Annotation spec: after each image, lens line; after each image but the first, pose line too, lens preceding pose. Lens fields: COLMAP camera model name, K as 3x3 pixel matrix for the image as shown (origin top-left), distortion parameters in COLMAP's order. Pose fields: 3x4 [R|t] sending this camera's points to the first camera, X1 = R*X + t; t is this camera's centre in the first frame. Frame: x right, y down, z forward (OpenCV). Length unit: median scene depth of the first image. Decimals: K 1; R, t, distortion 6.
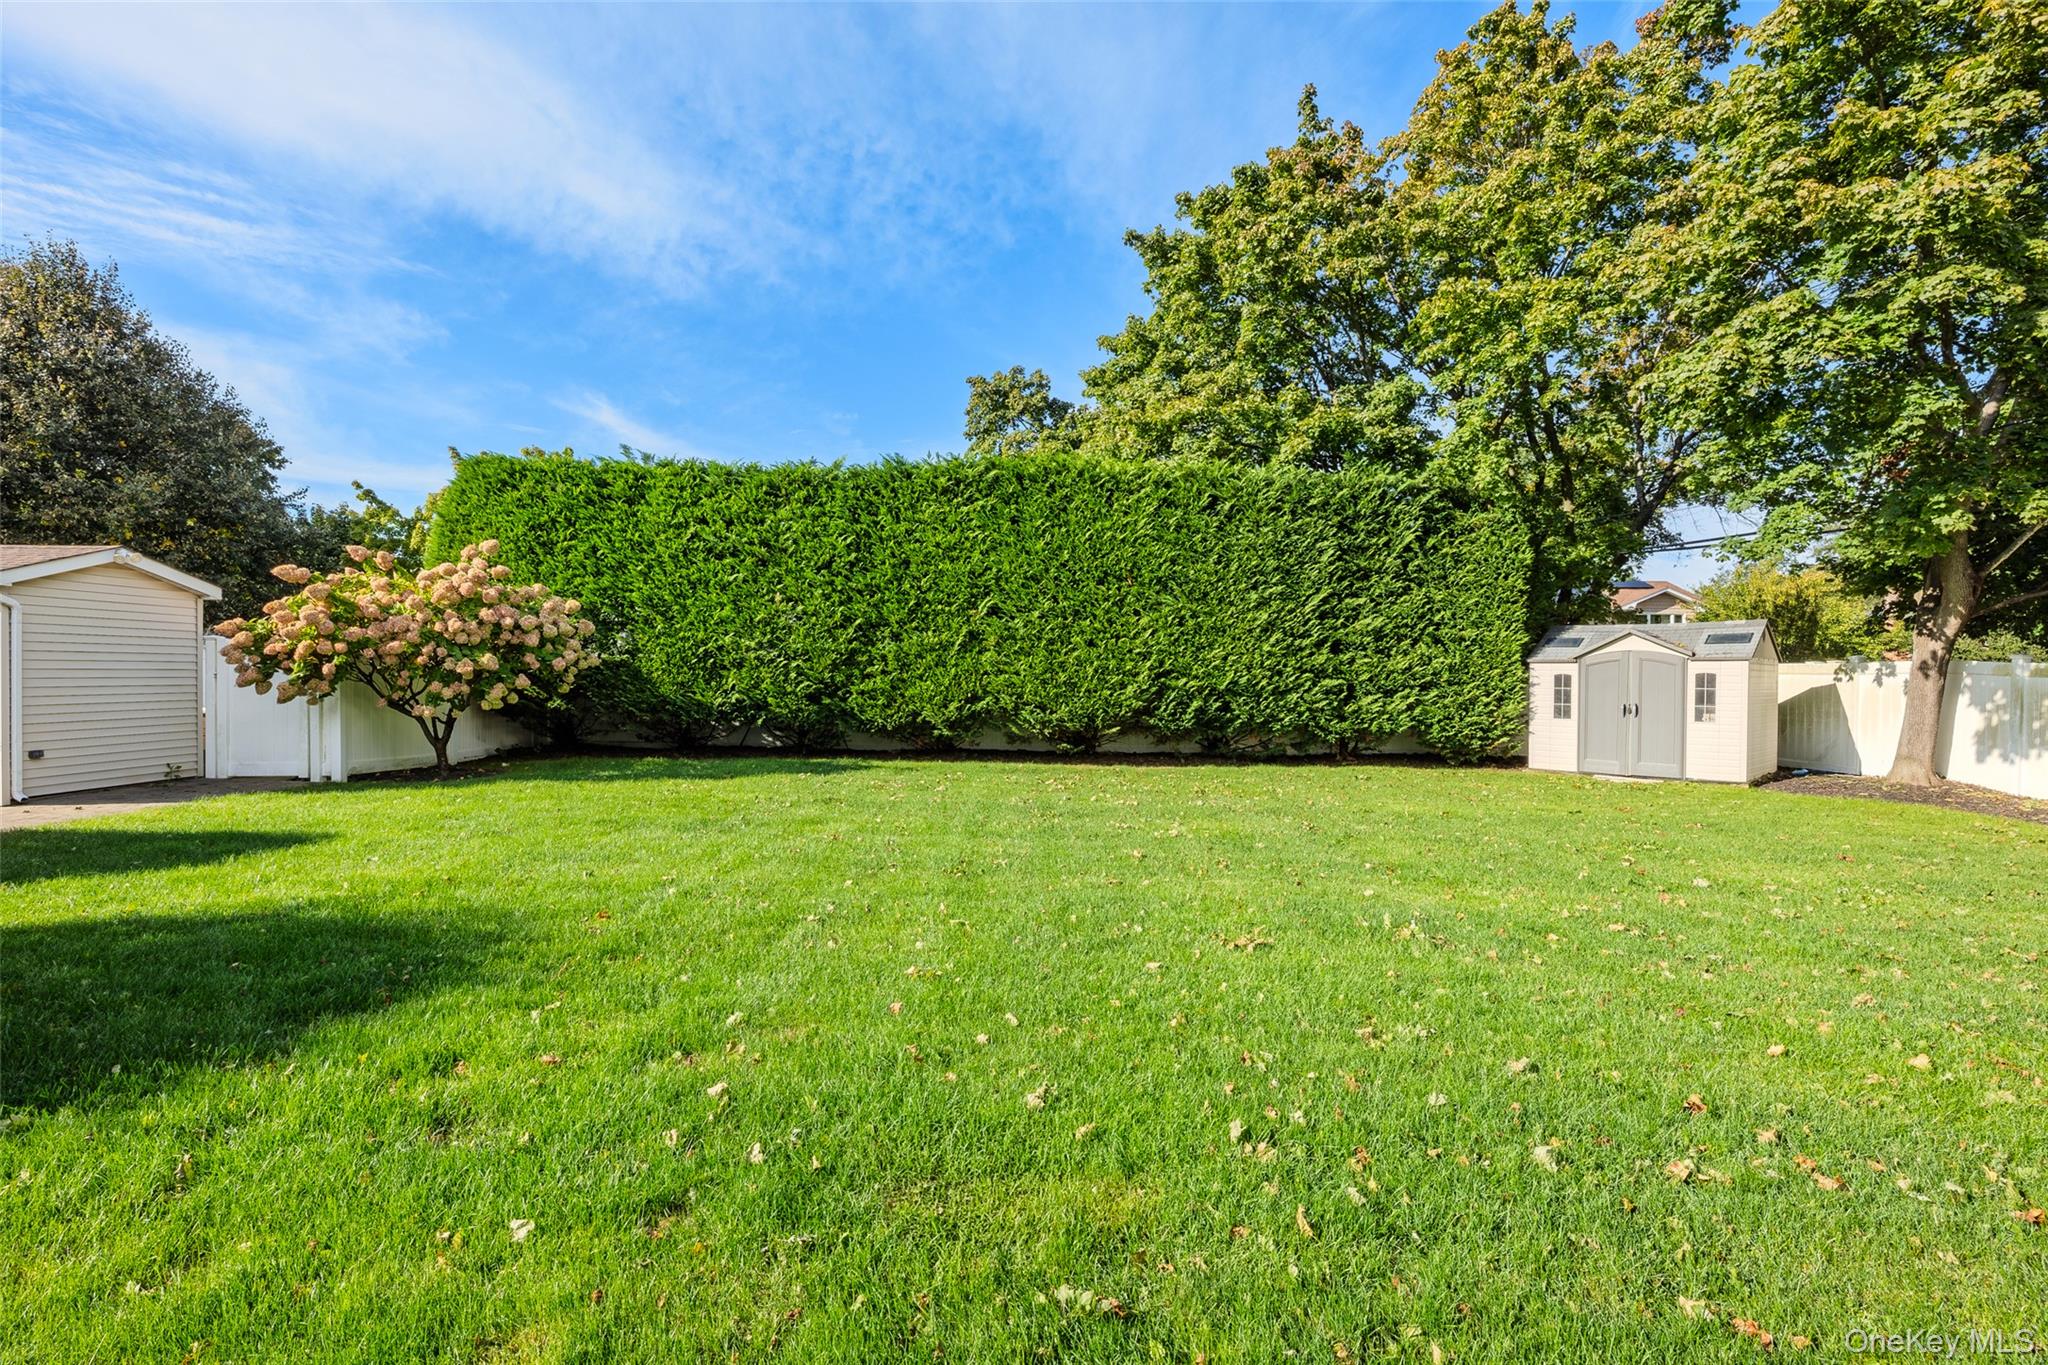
lens RADIAL K [[937.5, 0, 1024.0], [0, 937.5, 682.5], [0, 0, 1]] dist [-0.015345, 0.000379]
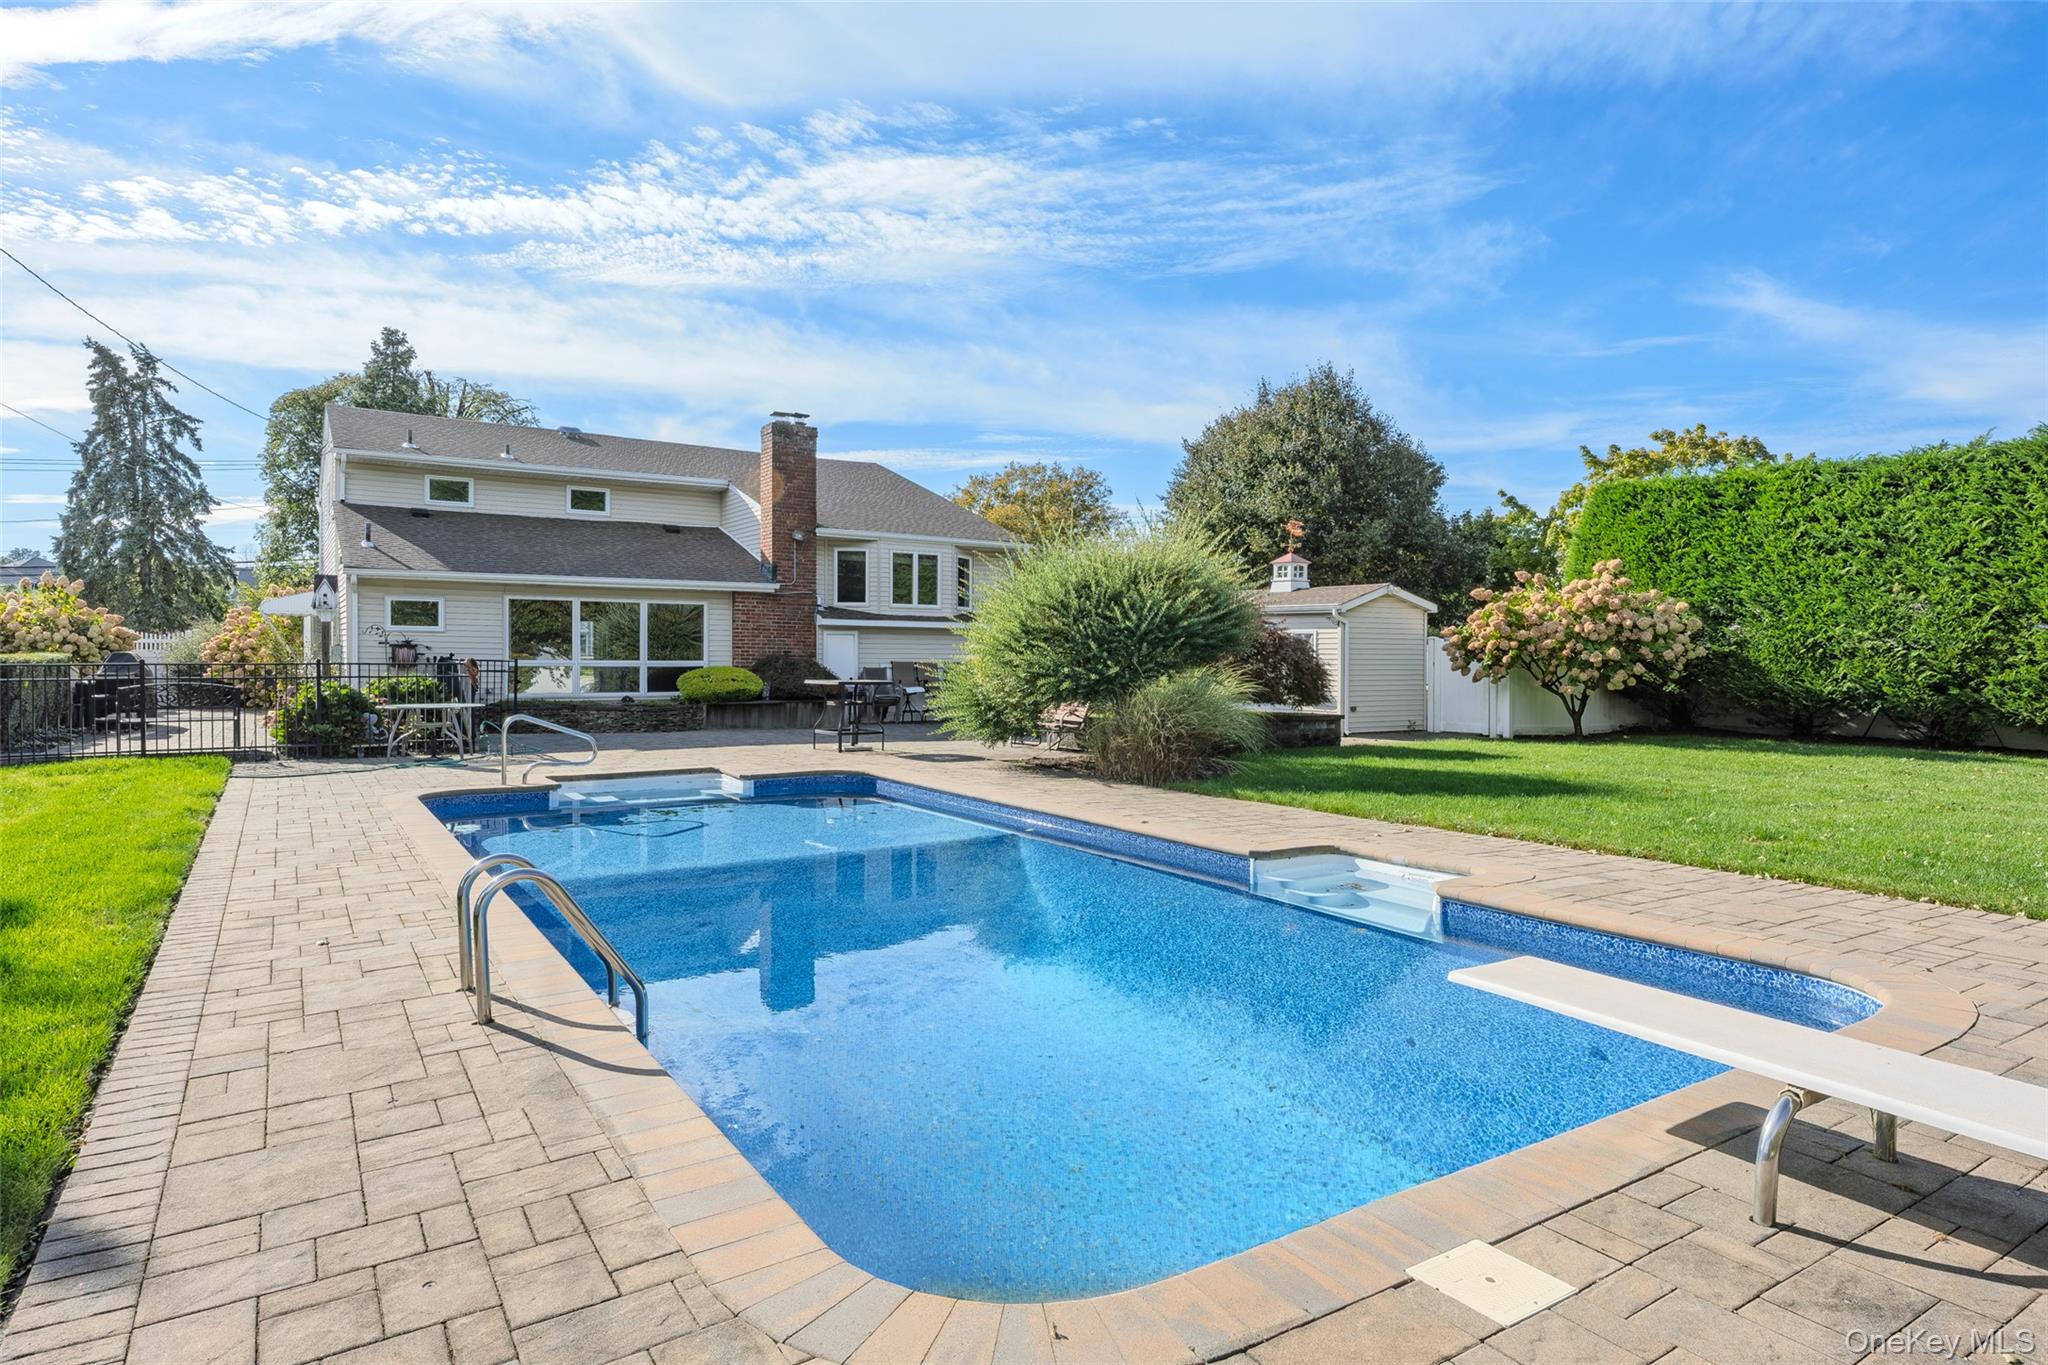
lens RADIAL K [[1158.5, 0, 1019.2], [0, 1158.5, 666.3], [0, 0, 1]] dist [0.001427, 0.000188]
pose [[0.541476, 0.005181, -0.840700, 0.277000], [-0.010002, 0.999950, -0.000280, 0.003642], [0.840657, 0.008560, 0.541501, -0.470996]]
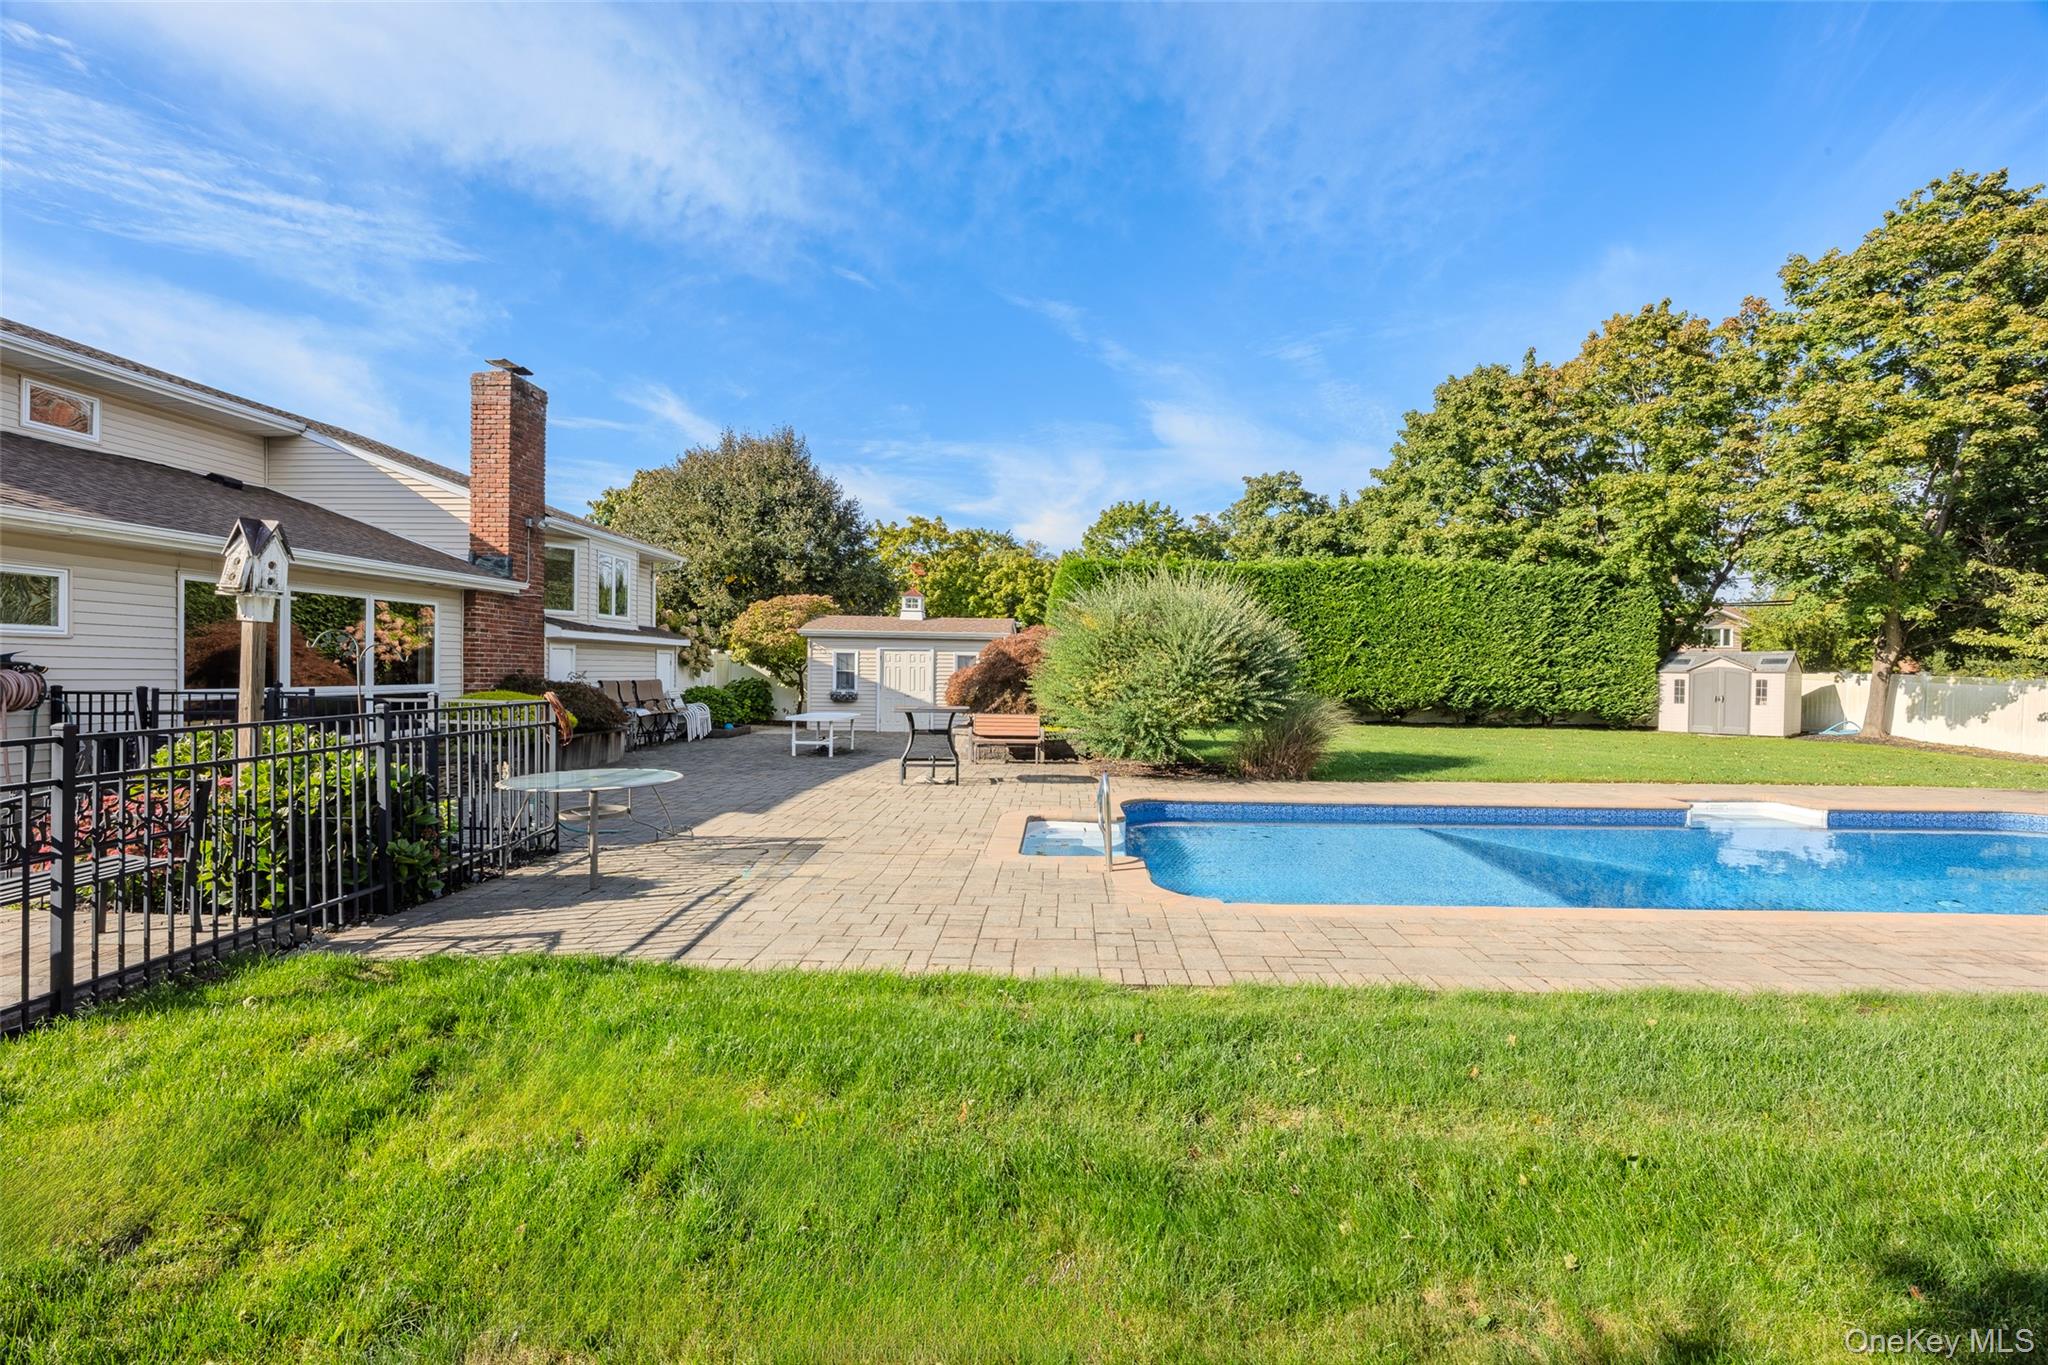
lens RADIAL K [[907.8, 0, 1025.3], [0, 907.8, 678.1], [0, 0, 1]] dist [-0.002486, -0.000351]
pose [[0.999395, 0.004251, -0.034509, -0.640736], [-0.004190, 0.999990, 0.001835, -0.009057], [0.034516, -0.001689, 0.999403, -0.817934]]
